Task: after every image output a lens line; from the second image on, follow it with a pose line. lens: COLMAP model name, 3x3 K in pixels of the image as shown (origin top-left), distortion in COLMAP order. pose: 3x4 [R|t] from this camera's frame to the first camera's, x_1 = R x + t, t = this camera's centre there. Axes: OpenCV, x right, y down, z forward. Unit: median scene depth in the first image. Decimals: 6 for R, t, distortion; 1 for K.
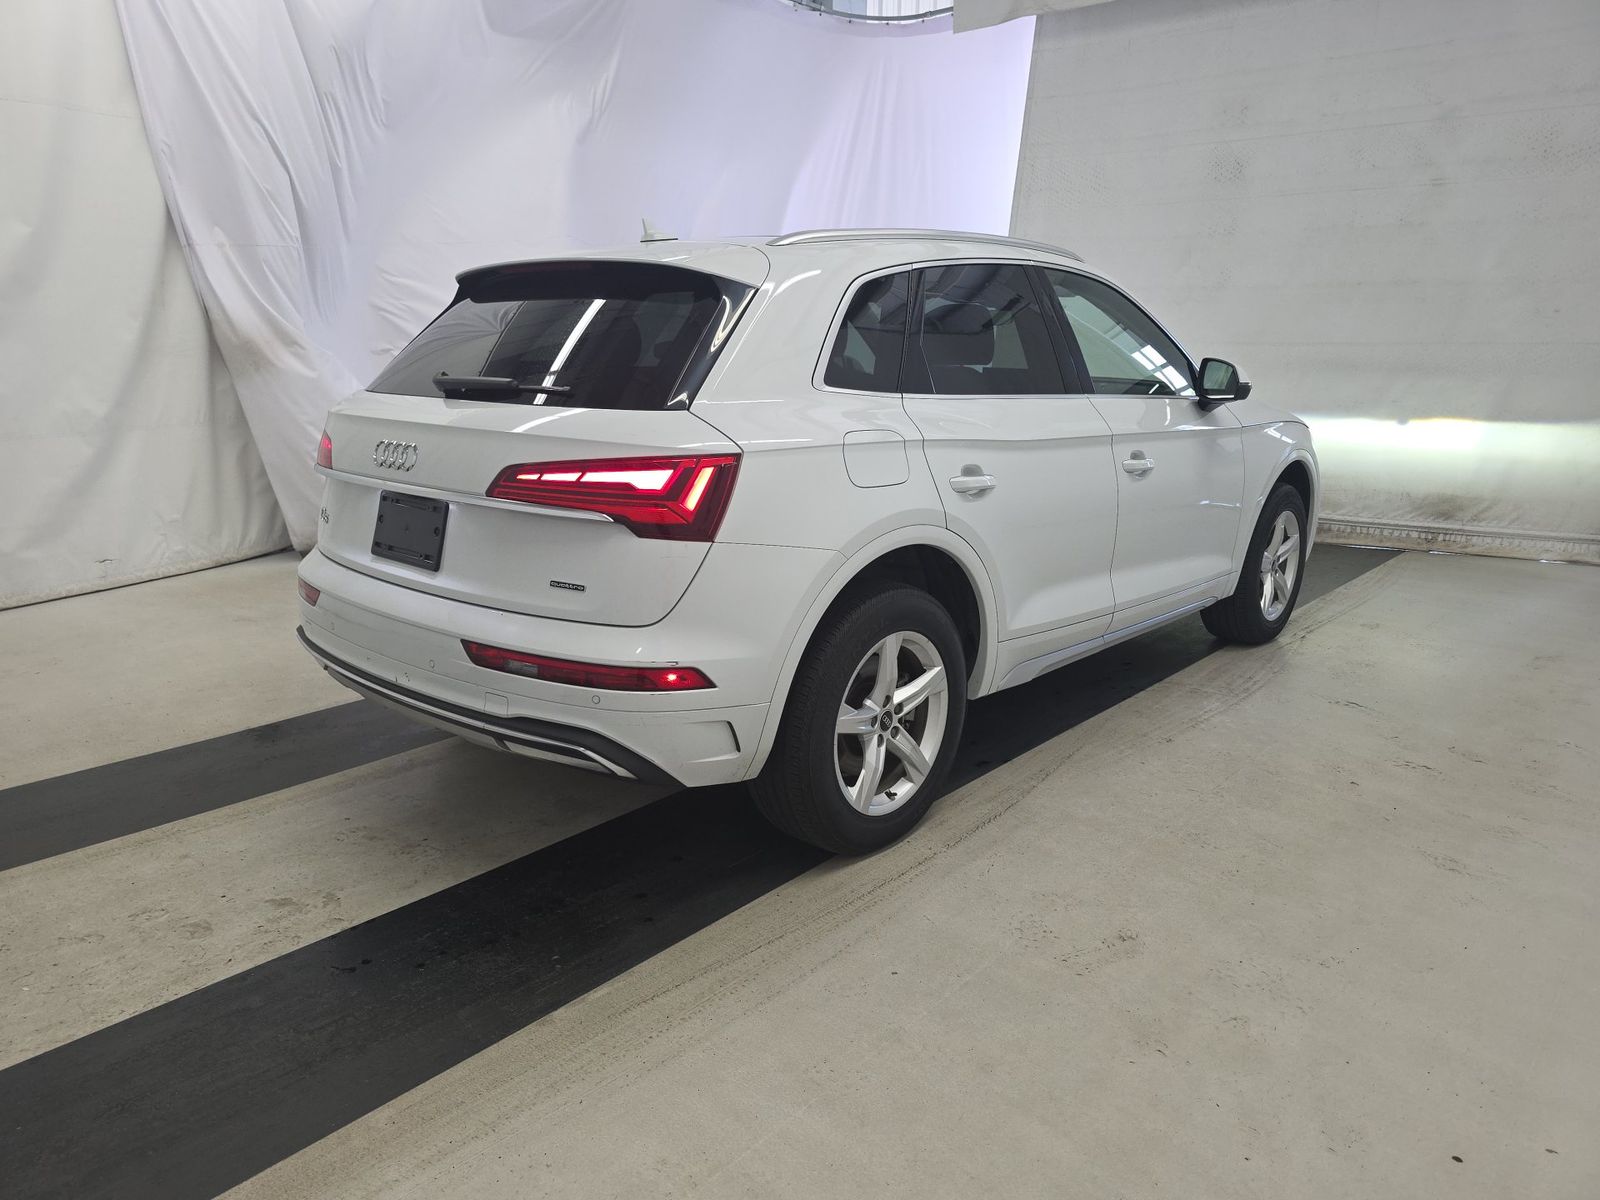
lens RADIAL K [[1099.3, 0, 807.5], [0, 1099.3, 608.2], [0, 0, 1]] dist [0.015458, -0.020483]
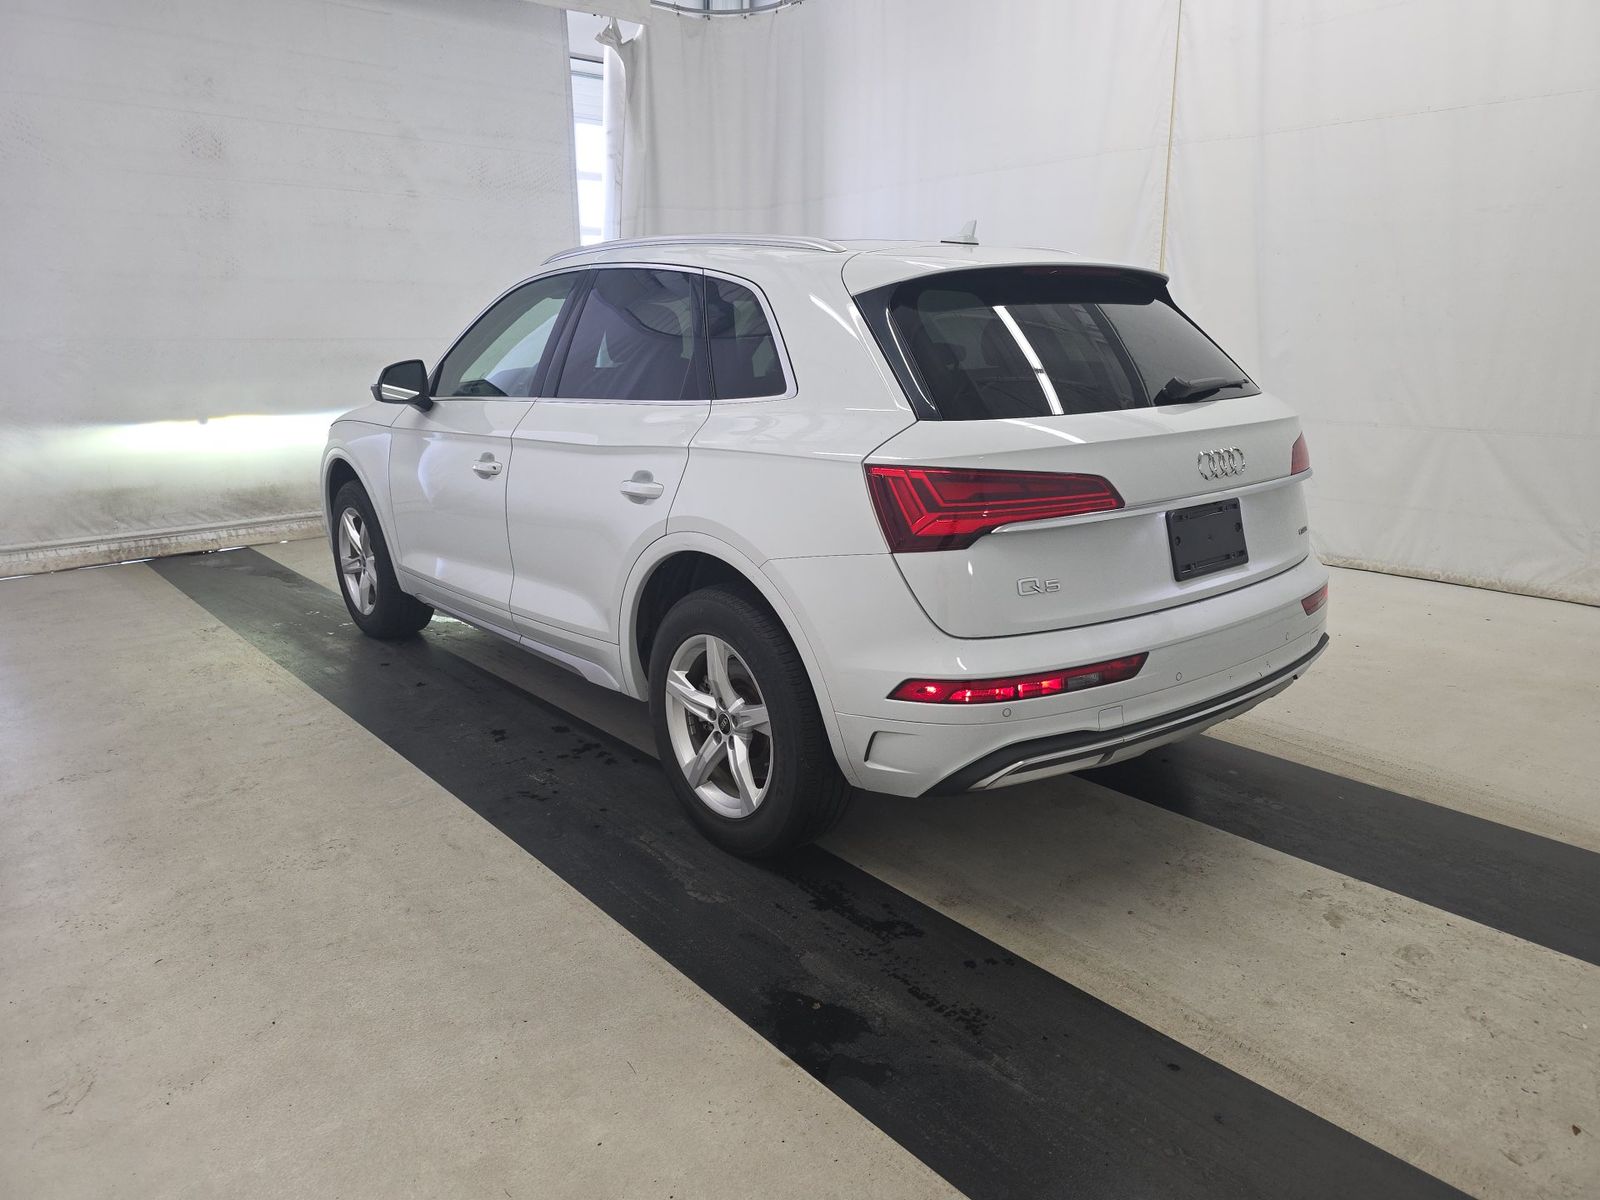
lens RADIAL K [[1099.3, 0, 785.0], [0, 1099.3, 594.2], [0, 0, 1]] dist [0.015458, -0.020483]
pose [[0.147568, -0.241750, 0.959052, -1.510513], [0.250721, 0.947138, 0.200169, -0.347948], [-0.956746, 0.210916, 0.200379, 1.283917]]
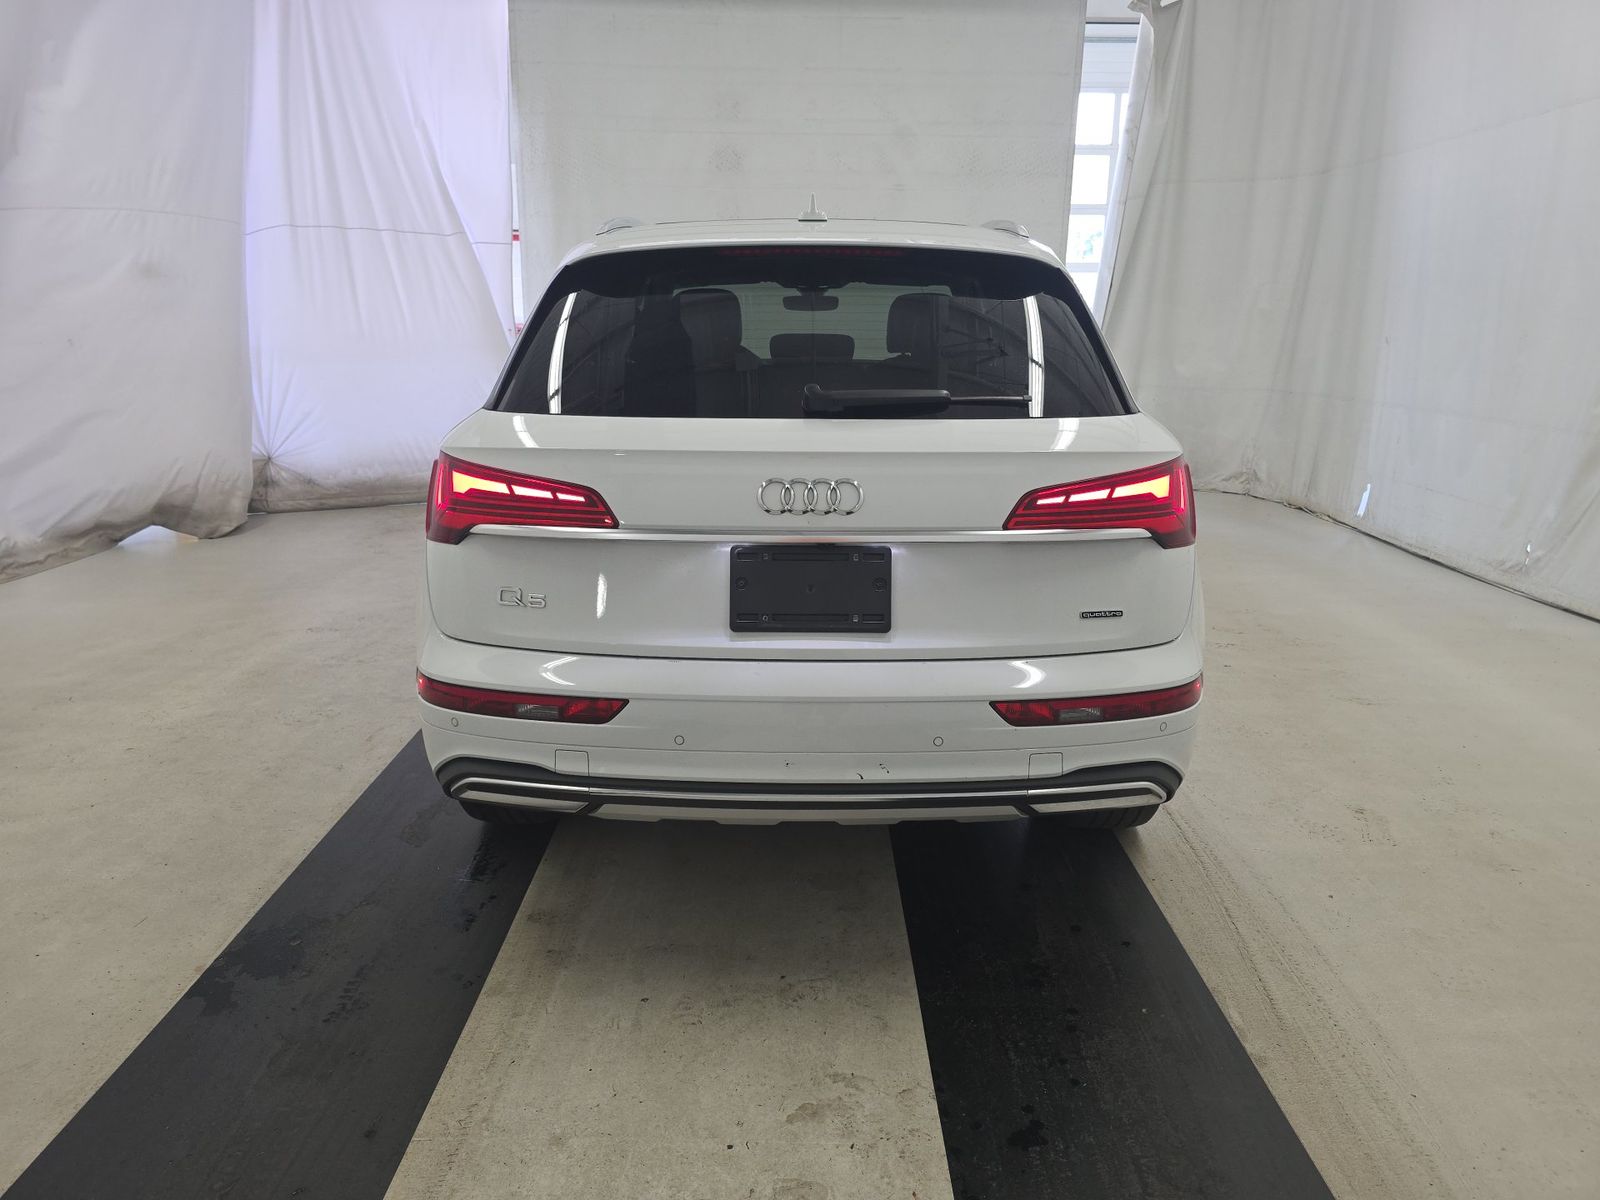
lens RADIAL K [[1099.3, 0, 804.4], [0, 1099.3, 597.6], [0, 0, 1]] dist [0.015458, -0.020483]
pose [[0.743113, -0.171124, 0.646915, -0.951967], [0.159944, 0.984149, 0.076602, -0.137555], [-0.649770, 0.046546, 0.758705, 0.451215]]
